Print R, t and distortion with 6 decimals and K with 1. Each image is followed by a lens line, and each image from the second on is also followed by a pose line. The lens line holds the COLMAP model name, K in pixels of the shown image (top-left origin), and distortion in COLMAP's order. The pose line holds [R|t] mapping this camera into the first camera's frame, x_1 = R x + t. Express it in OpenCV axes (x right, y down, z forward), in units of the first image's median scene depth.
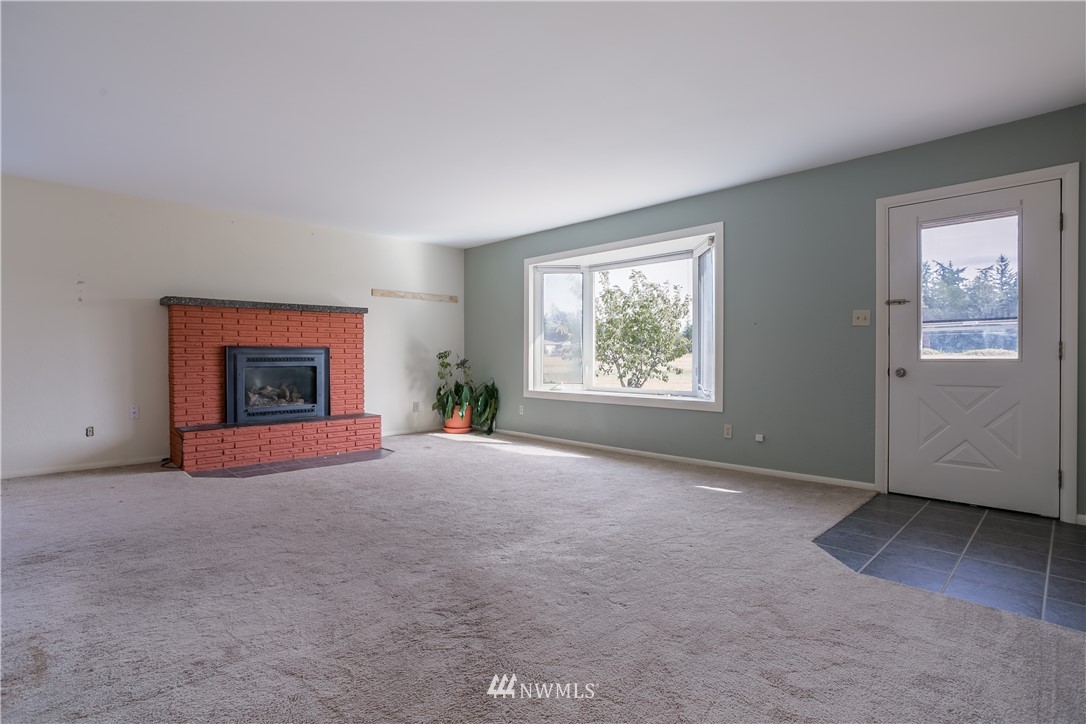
lens RADIAL K [[535.8, 0, 543.0], [0, 535.8, 362.0], [0, 0, 1]] dist [-0.054949, 0.030024]
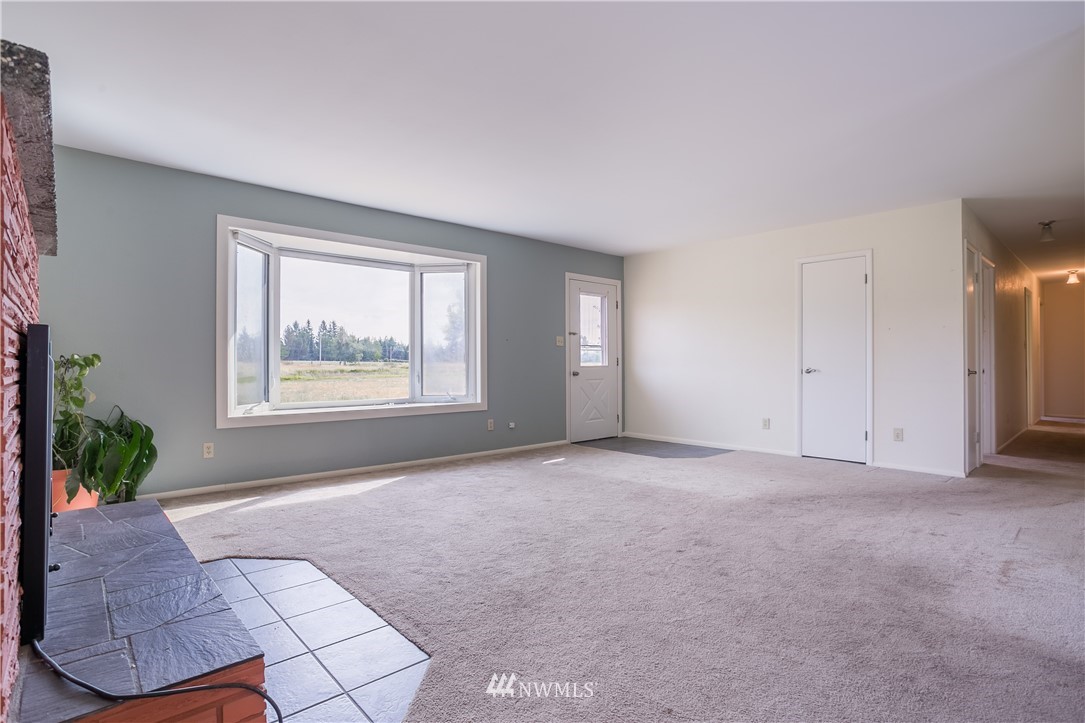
lens RADIAL K [[535.3, 0, 542.5], [0, 535.3, 361.5], [0, 0, 1]] dist [-0.054949, 0.030024]
pose [[0.052560, -0.001404, 0.998617, -0.893231], [0.004121, 0.999991, 0.001189, -0.019211], [-0.998609, 0.004053, 0.052565, 0.806593]]
